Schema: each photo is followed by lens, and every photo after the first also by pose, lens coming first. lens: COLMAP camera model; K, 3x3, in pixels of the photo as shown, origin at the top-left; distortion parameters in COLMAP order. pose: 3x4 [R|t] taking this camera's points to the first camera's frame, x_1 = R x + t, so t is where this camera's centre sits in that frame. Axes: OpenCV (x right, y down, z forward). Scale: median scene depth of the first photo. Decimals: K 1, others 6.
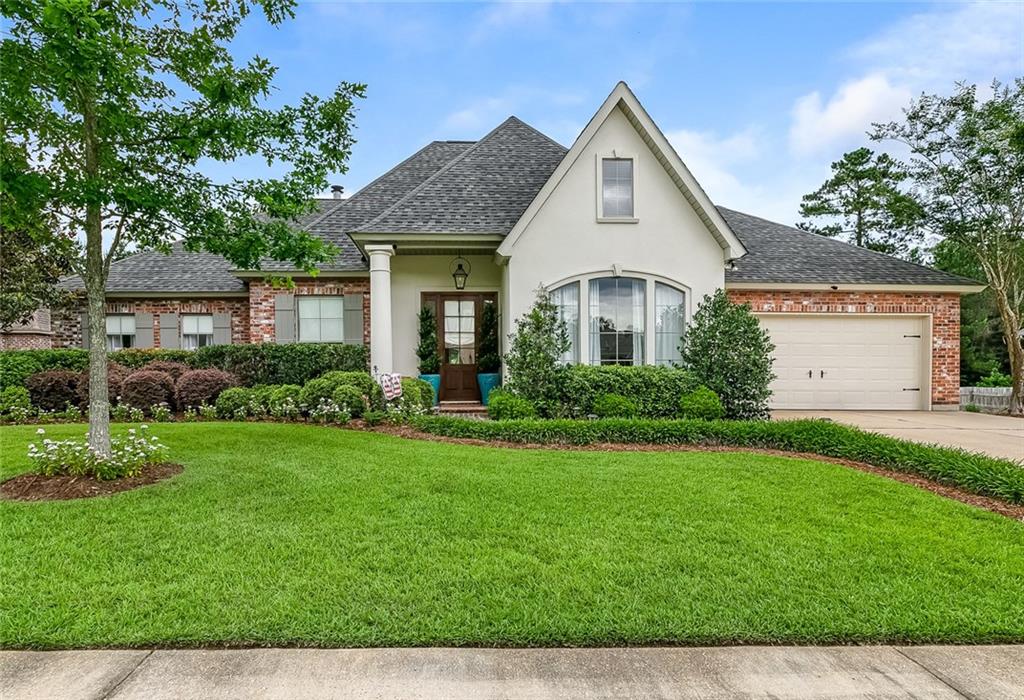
lens RADIAL K [[544.2, 0, 467.5], [0, 544.2, 385.4], [0, 0, 1]] dist [-0.001600, 0.002357]
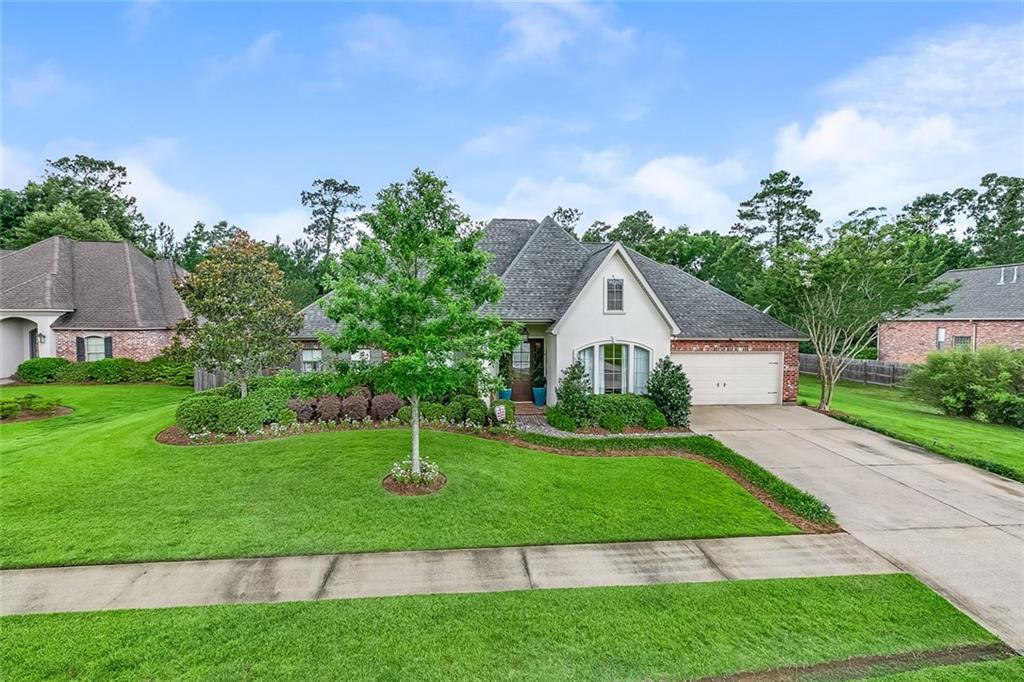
lens RADIAL K [[465.6, 0, 512.6], [0, 465.6, 340.5], [0, 0, 1]] dist [0.007889, 0.000070]
pose [[0.996003, 0.003654, 0.089248, -0.173684], [-0.007171, 0.999209, 0.039120, -0.223089], [-0.089034, -0.039603, 0.995241, -0.450198]]
